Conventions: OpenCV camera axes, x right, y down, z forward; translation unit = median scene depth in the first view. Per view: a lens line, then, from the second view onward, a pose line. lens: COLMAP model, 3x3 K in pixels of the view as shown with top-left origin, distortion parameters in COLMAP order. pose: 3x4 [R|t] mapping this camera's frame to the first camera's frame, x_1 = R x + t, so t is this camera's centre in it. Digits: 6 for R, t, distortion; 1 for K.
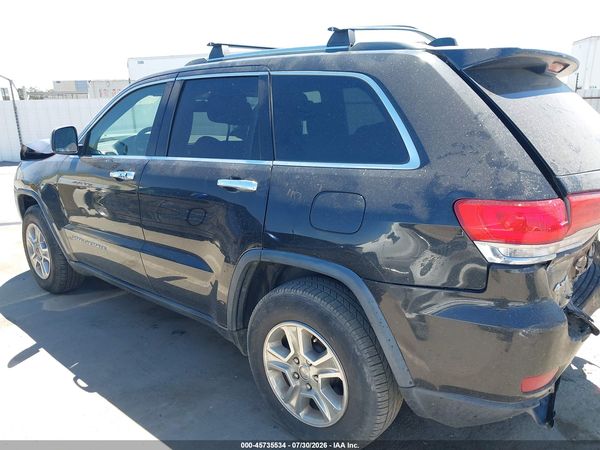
lens RADIAL K [[471.8, 0, 299.1], [0, 471.8, 248.6], [0, 0, 1]] dist [0.092716, -0.138206]
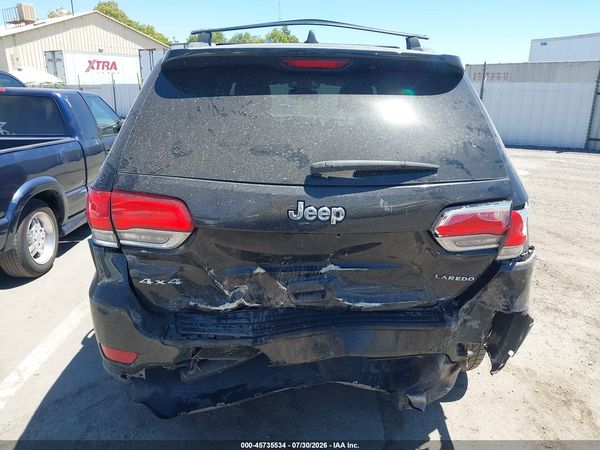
lens RADIAL K [[472.8, 0, 300.9], [0, 472.8, 246.2], [0, 0, 1]] dist [0.114281, -0.145199]
pose [[0.650085, 0.253415, -0.716359, 1.236441], [-0.234868, 0.963597, 0.127737, -0.171012], [0.722652, 0.085210, 0.685940, 0.428347]]
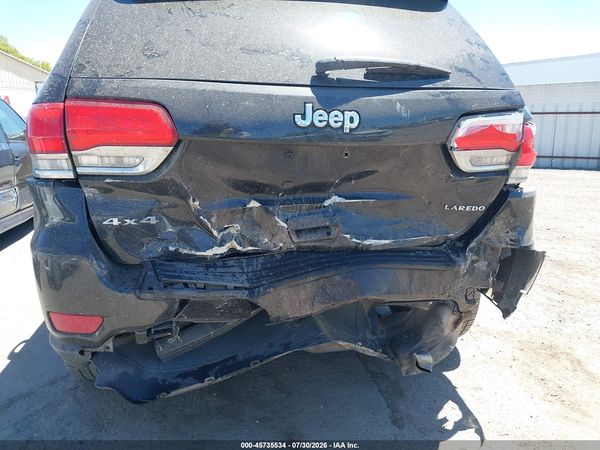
lens RADIAL K [[471.8, 0, 299.1], [0, 471.8, 248.6], [0, 0, 1]] dist [0.092716, -0.138206]
pose [[0.777841, 0.152707, -0.609626, 1.079148], [-0.182316, 0.983145, 0.013648, 0.047094], [0.601436, 0.100529, 0.792571, 0.449452]]
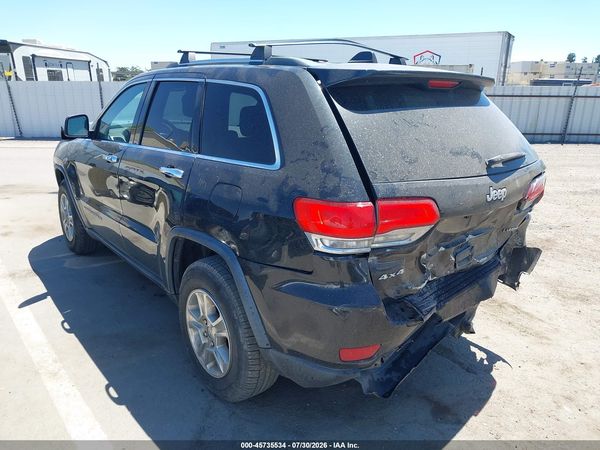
lens RADIAL K [[472.8, 0, 300.9], [0, 472.8, 246.2], [0, 0, 1]] dist [0.114281, -0.145199]
pose [[0.982440, 0.083860, -0.166669, 0.435486], [-0.079820, 0.996333, 0.030805, -0.012235], [0.168641, -0.016961, 0.985532, -0.156678]]
